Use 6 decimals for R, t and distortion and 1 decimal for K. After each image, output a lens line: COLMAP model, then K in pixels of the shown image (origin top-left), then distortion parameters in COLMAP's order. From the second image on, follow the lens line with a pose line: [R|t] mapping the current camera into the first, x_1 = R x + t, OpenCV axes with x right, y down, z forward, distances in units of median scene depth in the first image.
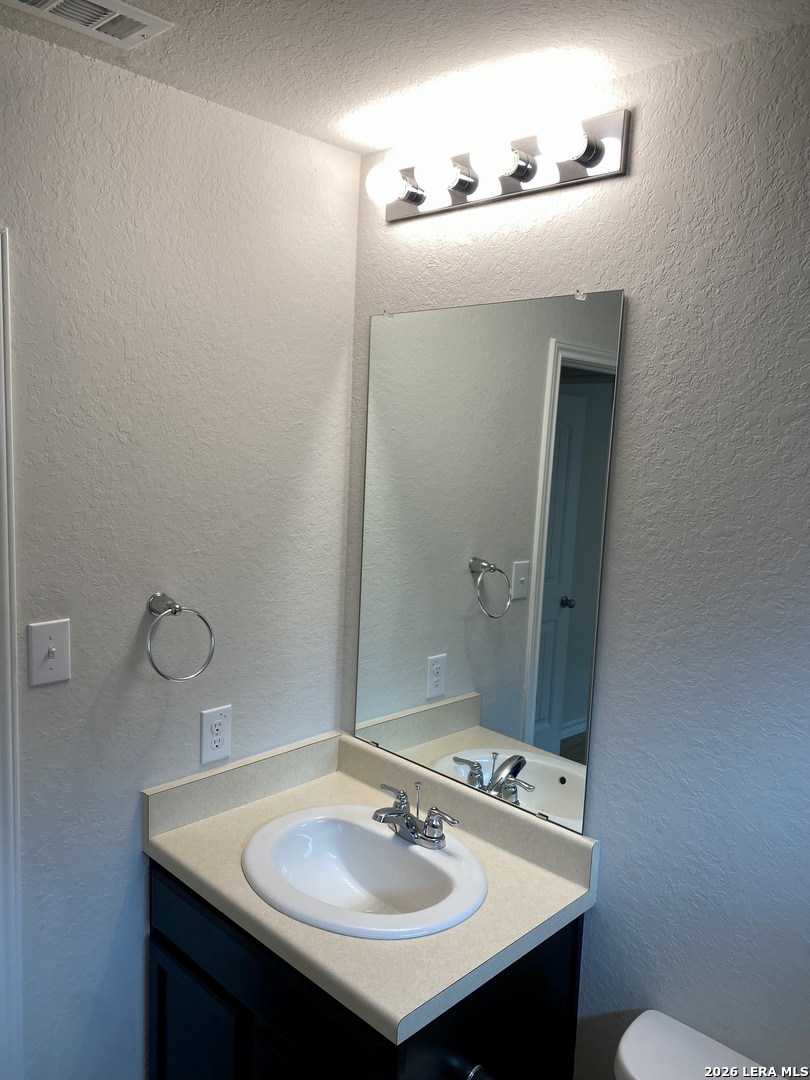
lens RADIAL K [[826.8, 0, 405.0], [0, 826.8, 540.0], [0, 0, 1]] dist [0.073526, -0.083678]
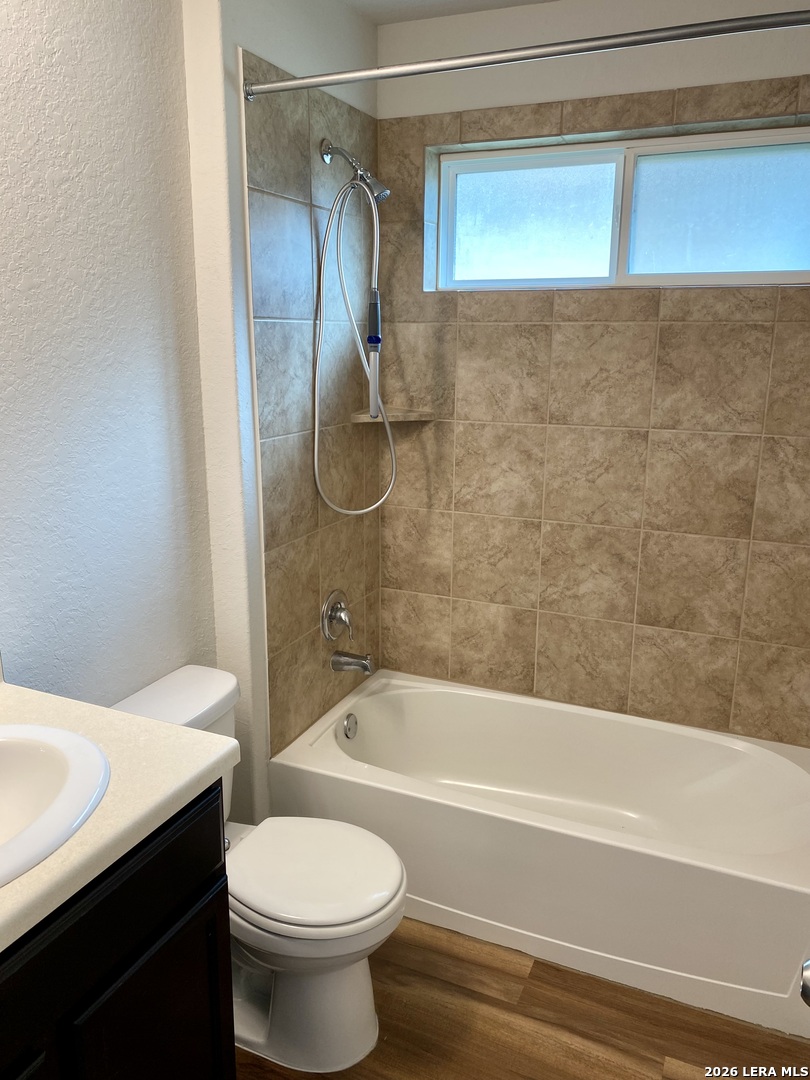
lens RADIAL K [[826.8, 0, 405.0], [0, 826.8, 540.0], [0, 0, 1]] dist [0.073526, -0.083678]
pose [[-0.353920, -0.268795, 0.895818, -0.892839], [0.100679, 0.941297, 0.322218, 0.000416], [-0.929841, 0.204230, -0.306082, 0.966266]]
